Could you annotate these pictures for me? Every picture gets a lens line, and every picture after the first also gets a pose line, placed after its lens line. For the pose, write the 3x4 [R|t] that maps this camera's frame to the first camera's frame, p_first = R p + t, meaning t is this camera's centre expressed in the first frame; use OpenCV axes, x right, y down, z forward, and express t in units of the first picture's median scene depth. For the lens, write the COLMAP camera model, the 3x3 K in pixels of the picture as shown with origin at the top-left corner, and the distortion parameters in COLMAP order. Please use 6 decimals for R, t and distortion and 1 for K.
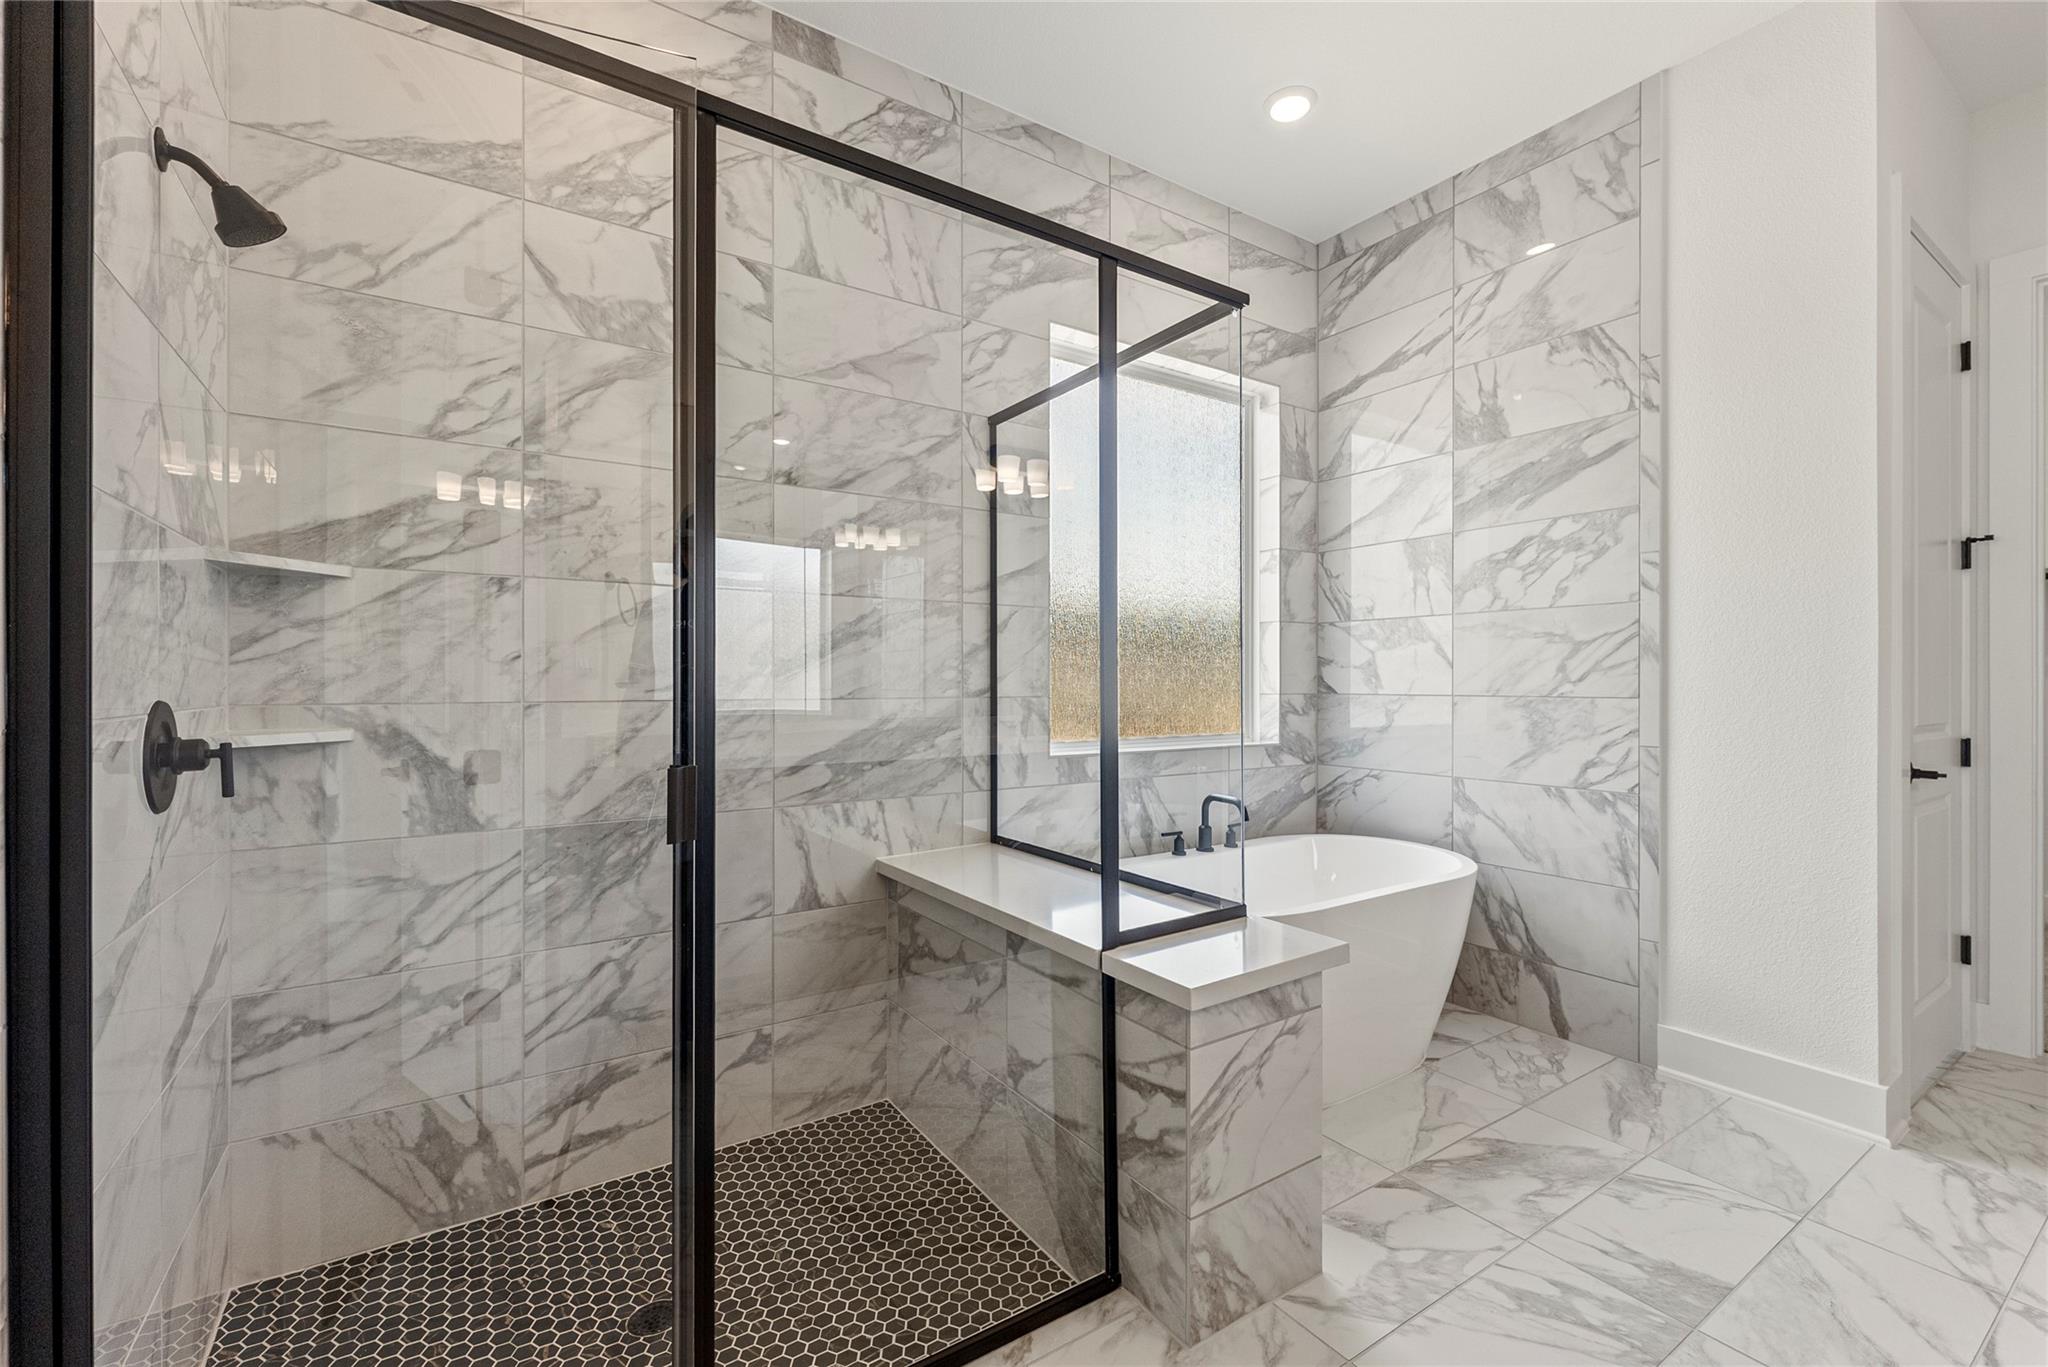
lens RADIAL K [[865.6, 0, 1023.6], [0, 865.6, 680.2], [0, 0, 1]] dist [-0.004447, -0.000515]
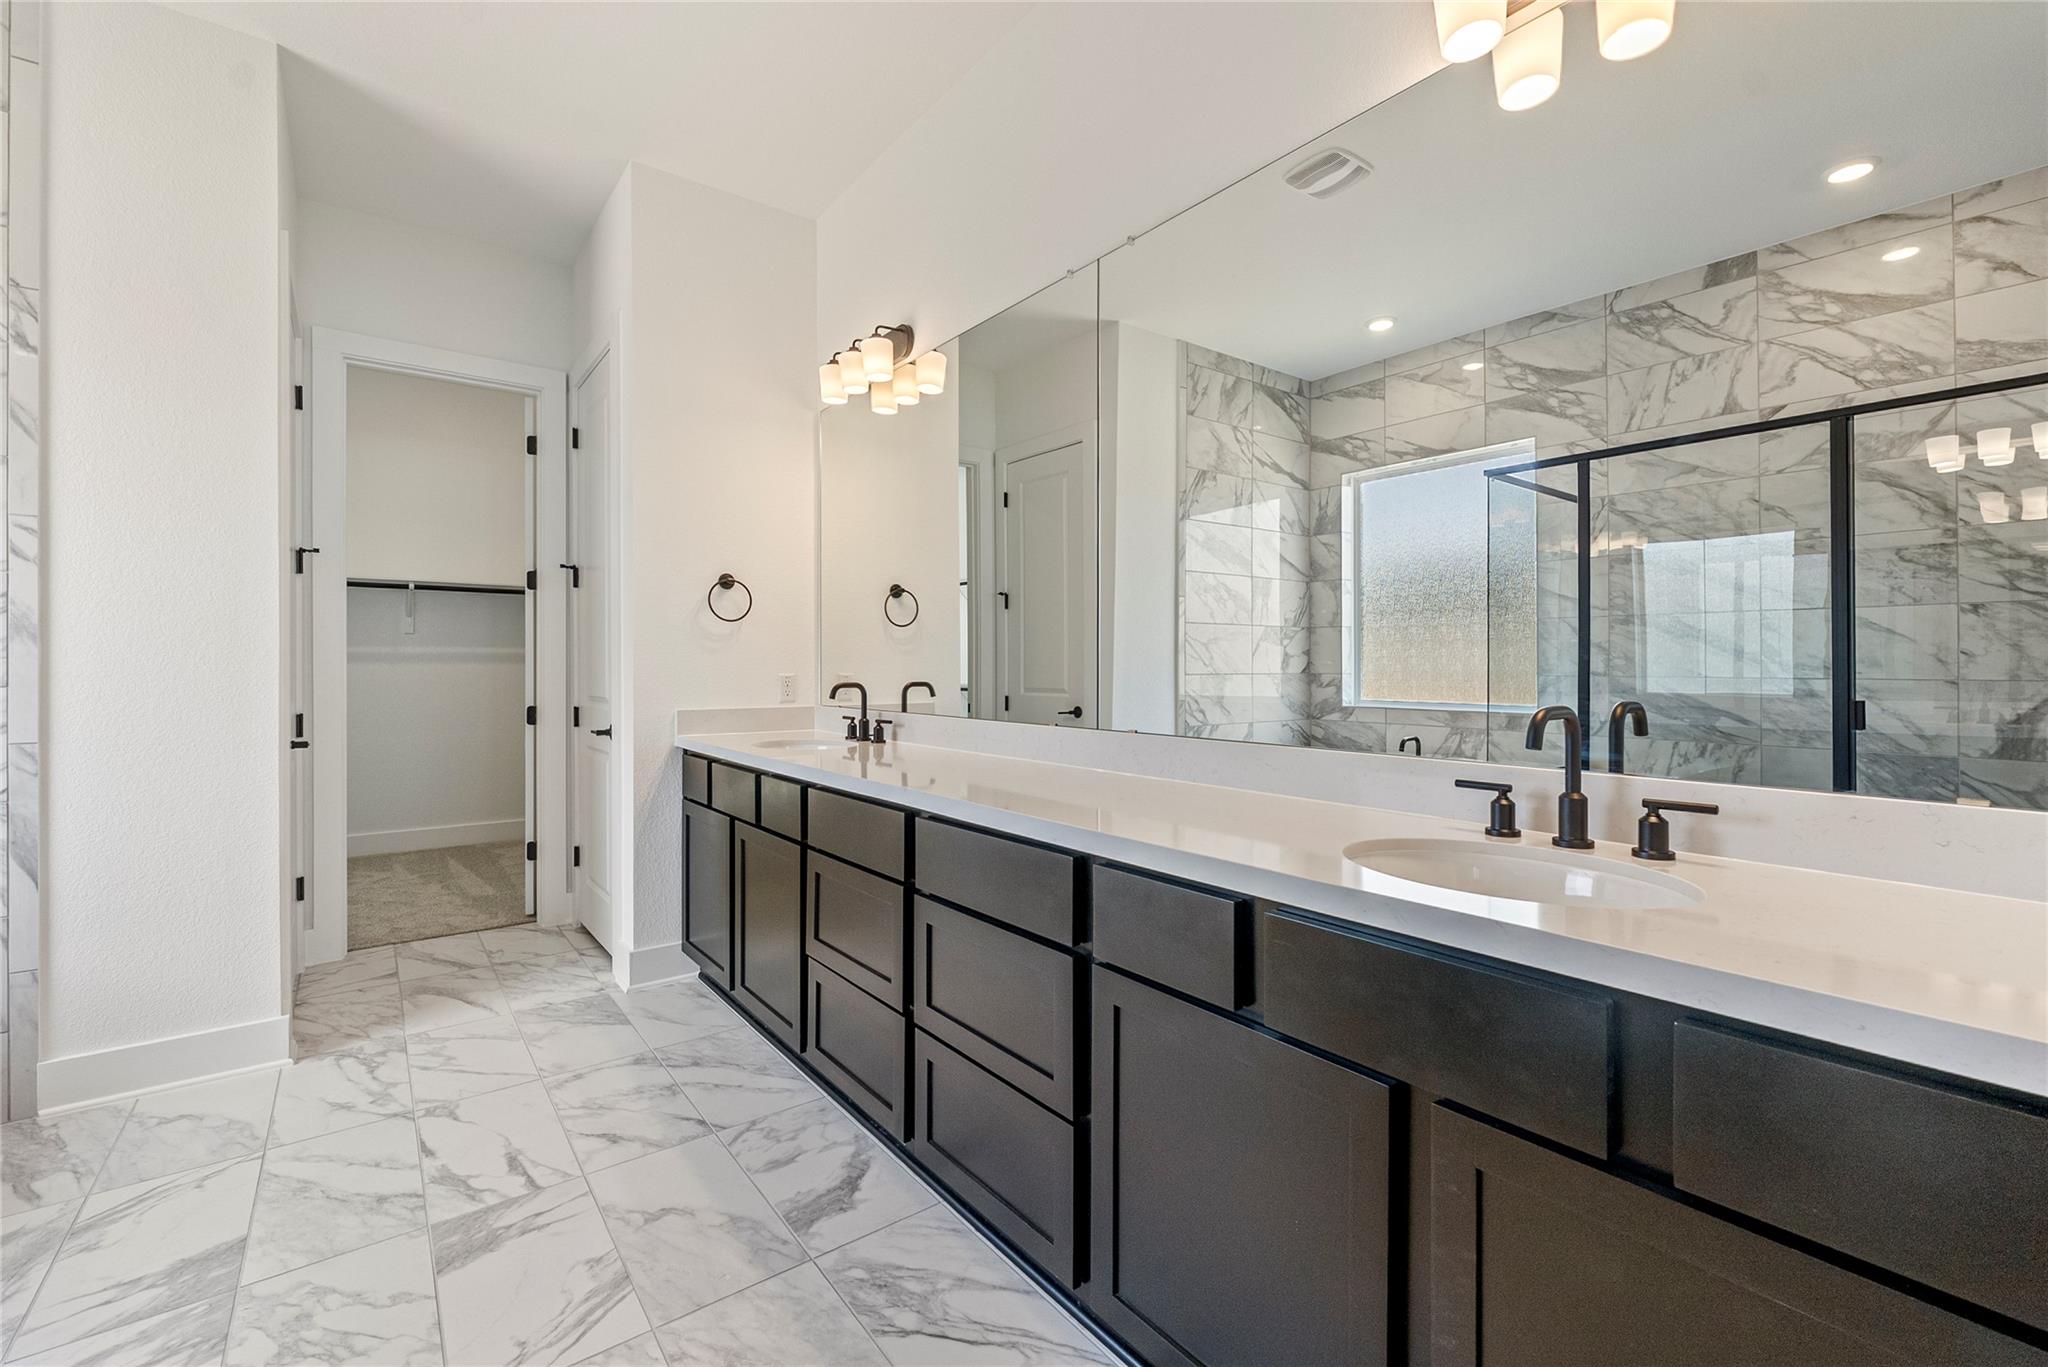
lens RADIAL K [[865.6, 0, 1036.4], [0, 865.6, 669.8], [0, 0, 1]] dist [-0.004447, -0.000515]
pose [[-0.088296, -0.005671, 0.996078, -0.234126], [0.001868, 0.999981, 0.005859, 0.001439], [-0.996093, 0.002378, -0.088284, 0.089673]]
